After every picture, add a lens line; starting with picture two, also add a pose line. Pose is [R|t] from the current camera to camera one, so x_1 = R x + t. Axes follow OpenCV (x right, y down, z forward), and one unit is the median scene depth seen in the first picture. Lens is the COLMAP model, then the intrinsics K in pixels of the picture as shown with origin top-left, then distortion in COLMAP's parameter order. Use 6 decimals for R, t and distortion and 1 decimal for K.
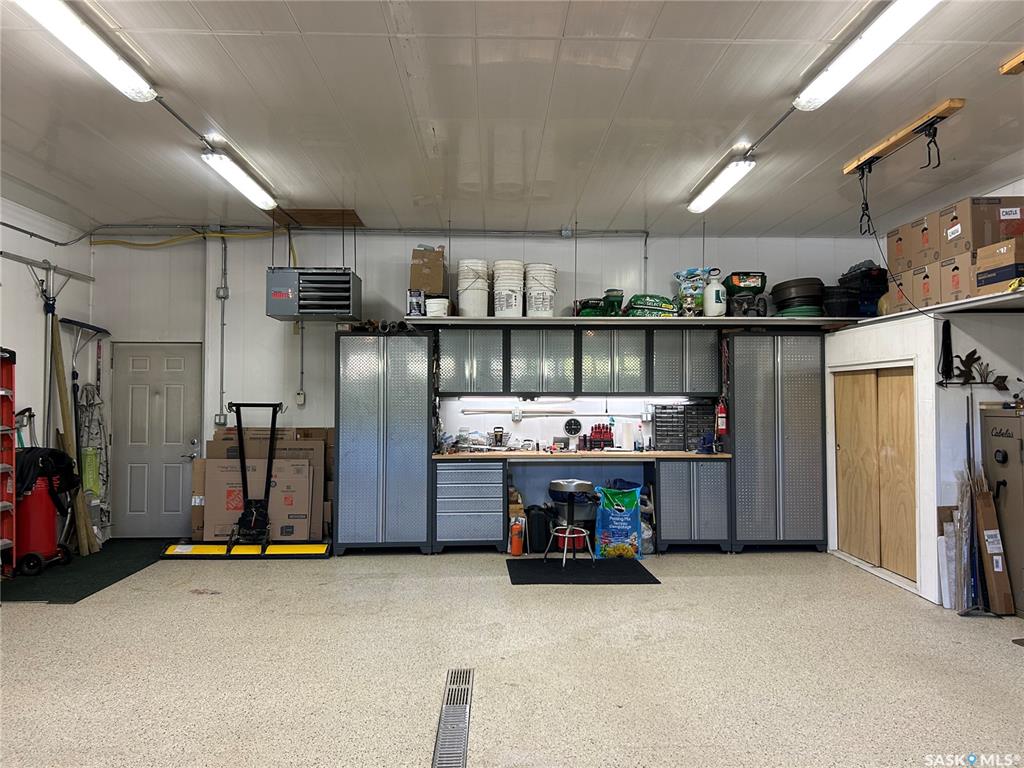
lens RADIAL K [[773.6, 0, 524.7], [0, 773.6, 384.3], [0, 0, 1]] dist [0.079787, -0.078112]
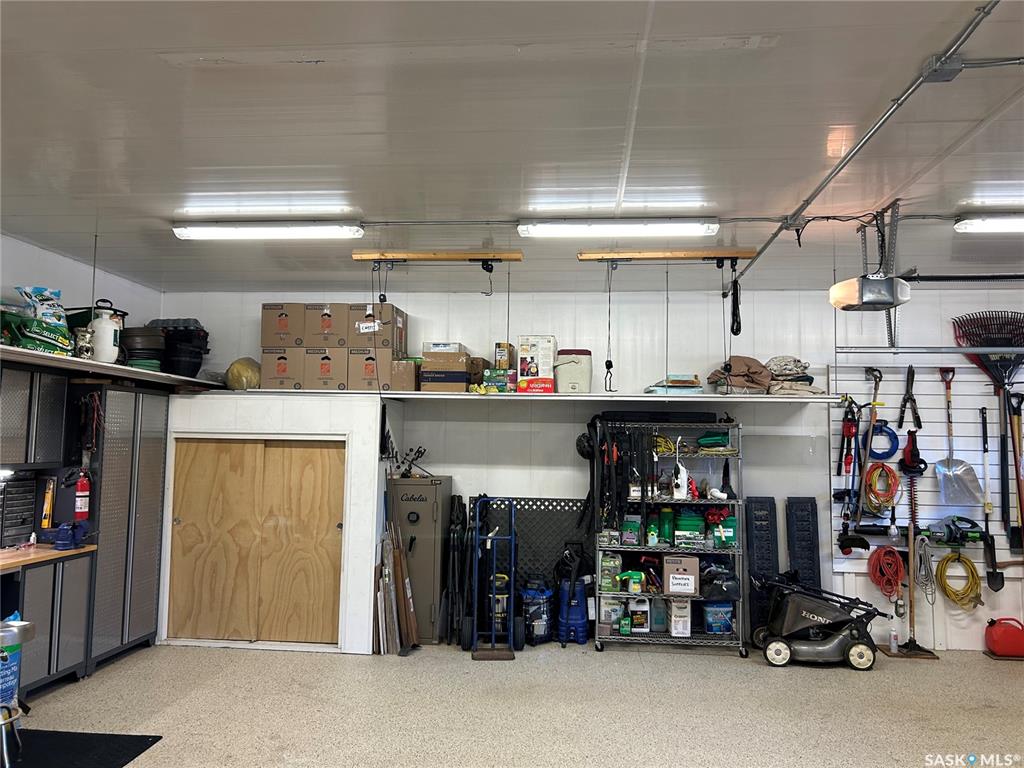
lens RADIAL K [[775.4, 0, 512.0], [0, 775.4, 384.0], [0, 0, 1]] dist [0.066822, -0.088355]
pose [[0.131308, 0.079210, 0.988172, -0.456387], [-0.036198, 0.996521, -0.075070, -0.023949], [-0.990681, -0.025912, 0.133719, 0.508161]]
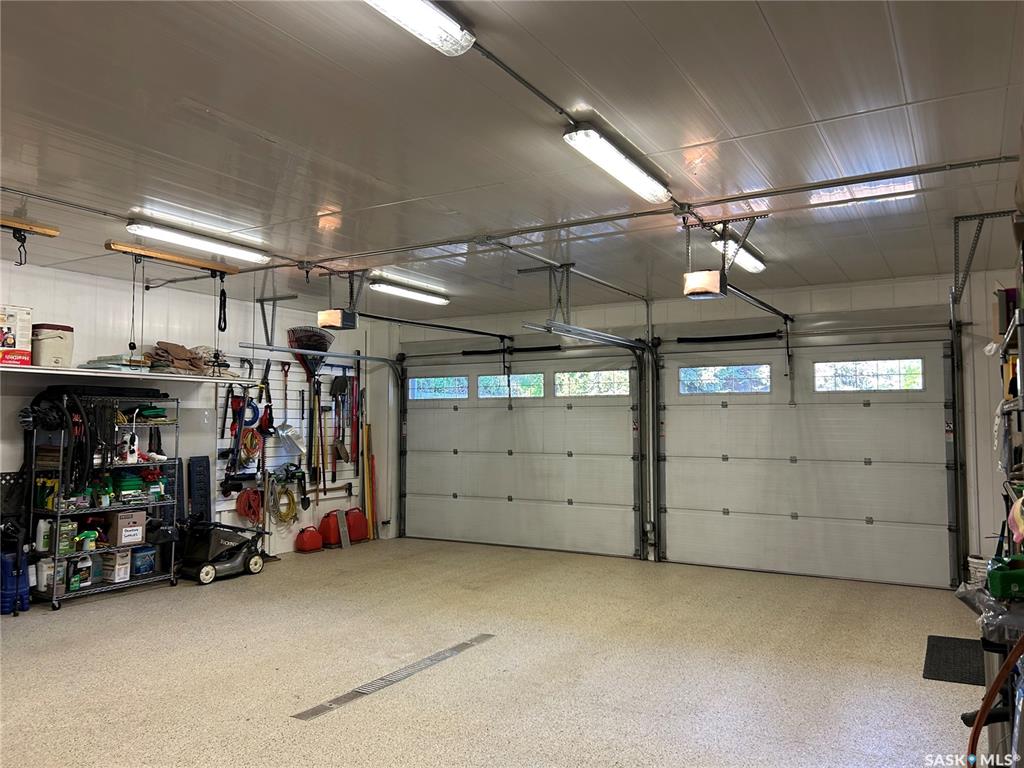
lens RADIAL K [[775.4, 0, 512.0], [0, 775.4, 384.0], [0, 0, 1]] dist [0.066822, -0.088355]
pose [[-0.839922, 0.031846, 0.541771, -0.528328], [-0.008266, 0.997410, -0.071444, -0.000717], [-0.542644, -0.064486, -0.837484, 1.036644]]
